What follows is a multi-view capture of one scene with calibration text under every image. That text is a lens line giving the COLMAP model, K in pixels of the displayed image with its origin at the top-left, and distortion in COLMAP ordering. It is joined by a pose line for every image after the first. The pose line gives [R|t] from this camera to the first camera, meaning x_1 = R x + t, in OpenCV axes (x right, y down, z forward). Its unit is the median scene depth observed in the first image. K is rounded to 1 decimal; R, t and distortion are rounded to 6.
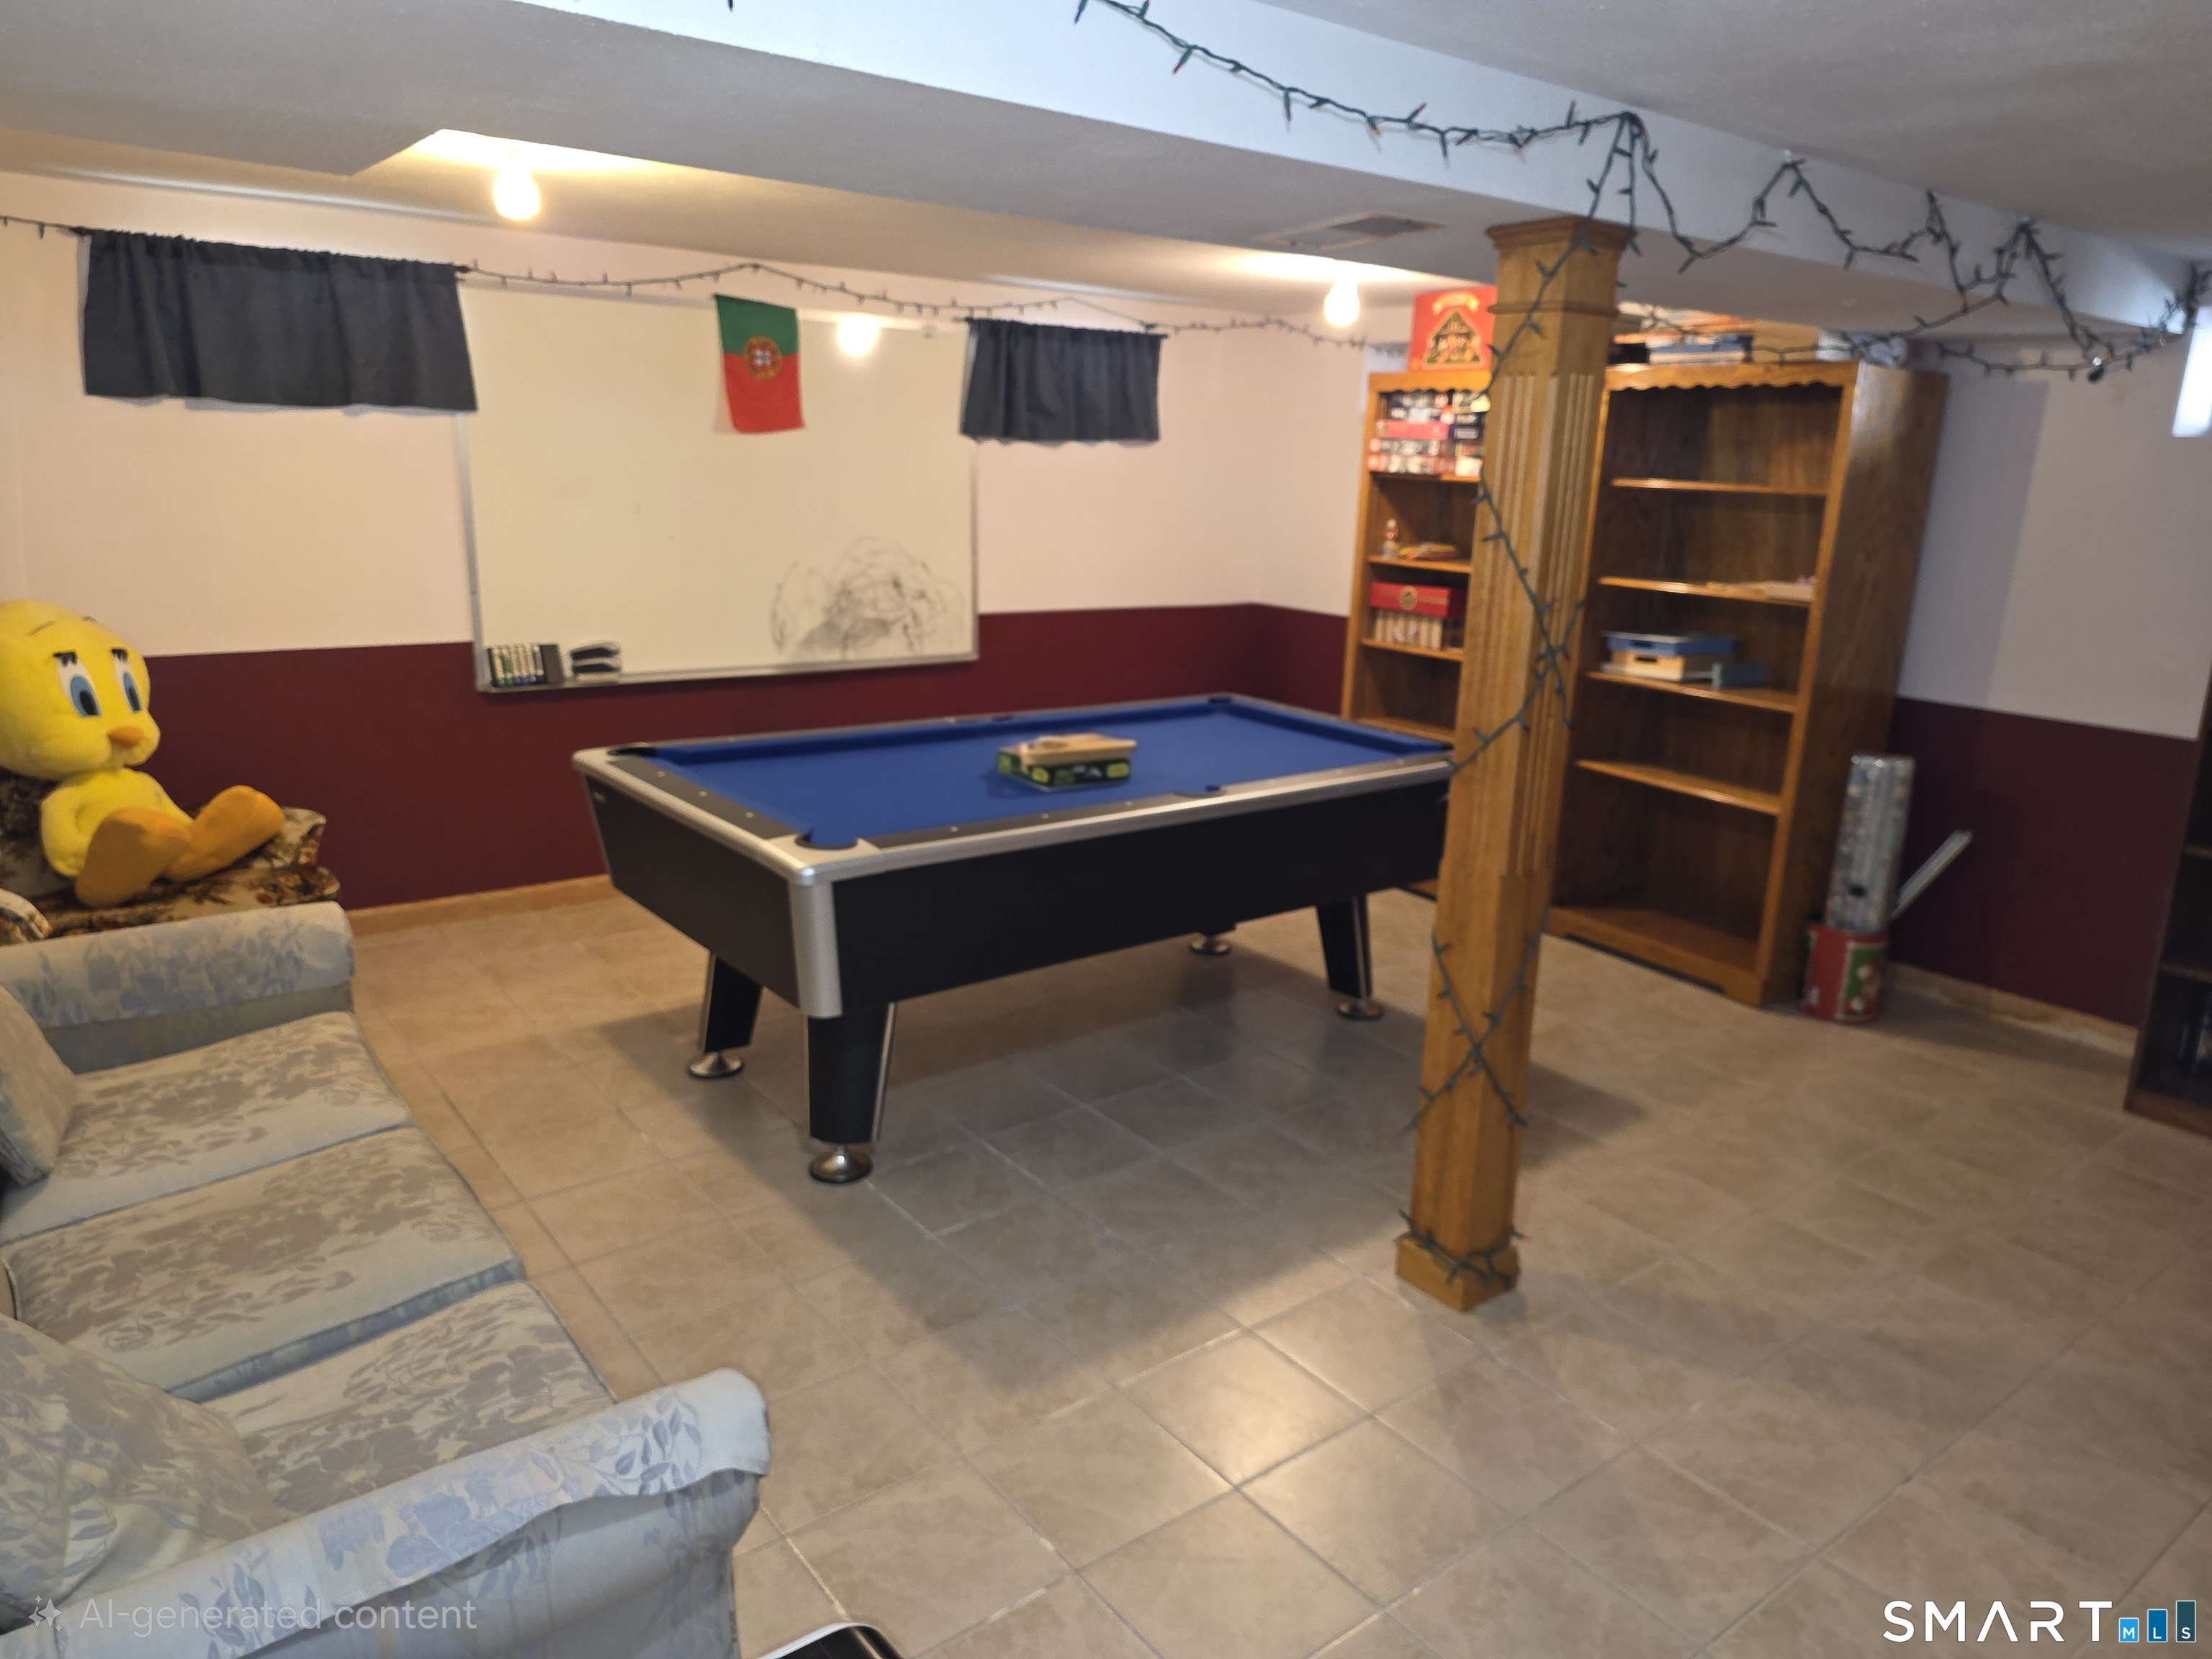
lens RADIAL K [[1482.5, 0, 1103.7], [0, 1482.5, 862.0], [0, 0, 1]] dist [0.001806, 0.001343]
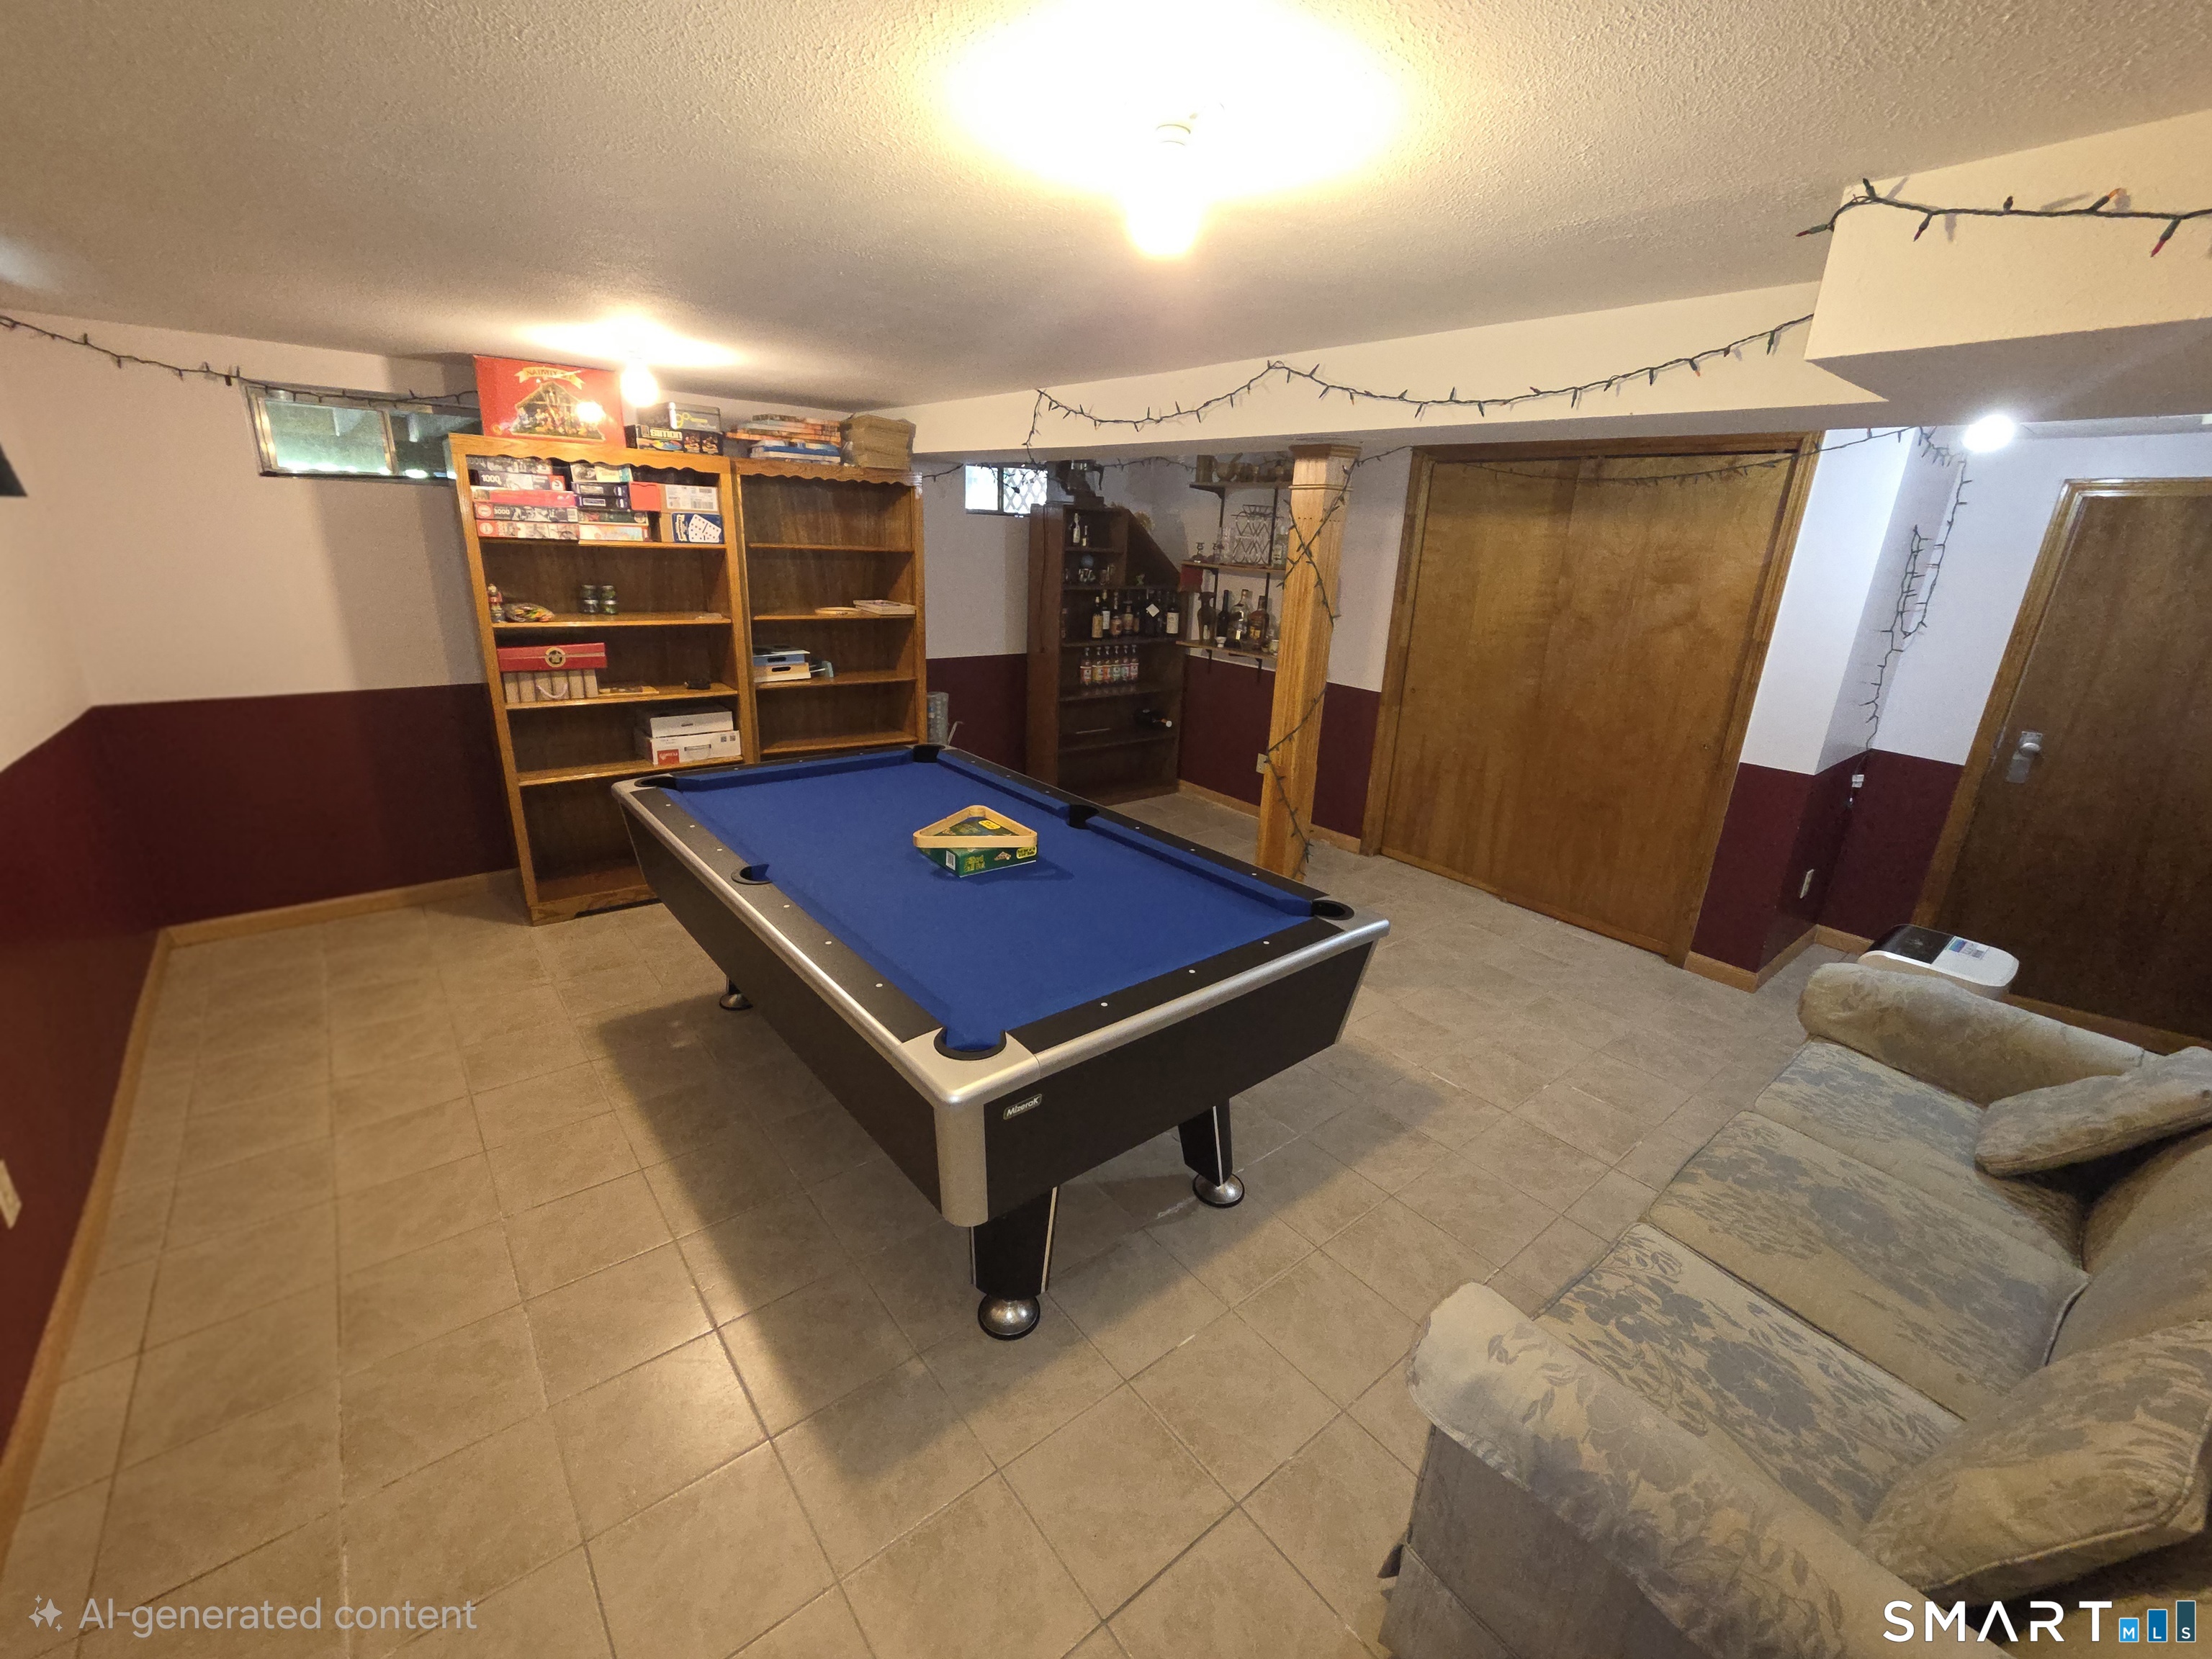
lens RADIAL K [[897.0, 0, 1106.0], [0, 897.0, 829.5], [0, 0, 1]] dist [0.001109, -0.032720]
pose [[-0.025986, -0.324917, 0.945386, -0.571551], [0.238270, 0.916436, 0.321517, -0.220936], [-0.970851, 0.233612, 0.053603, 0.764034]]
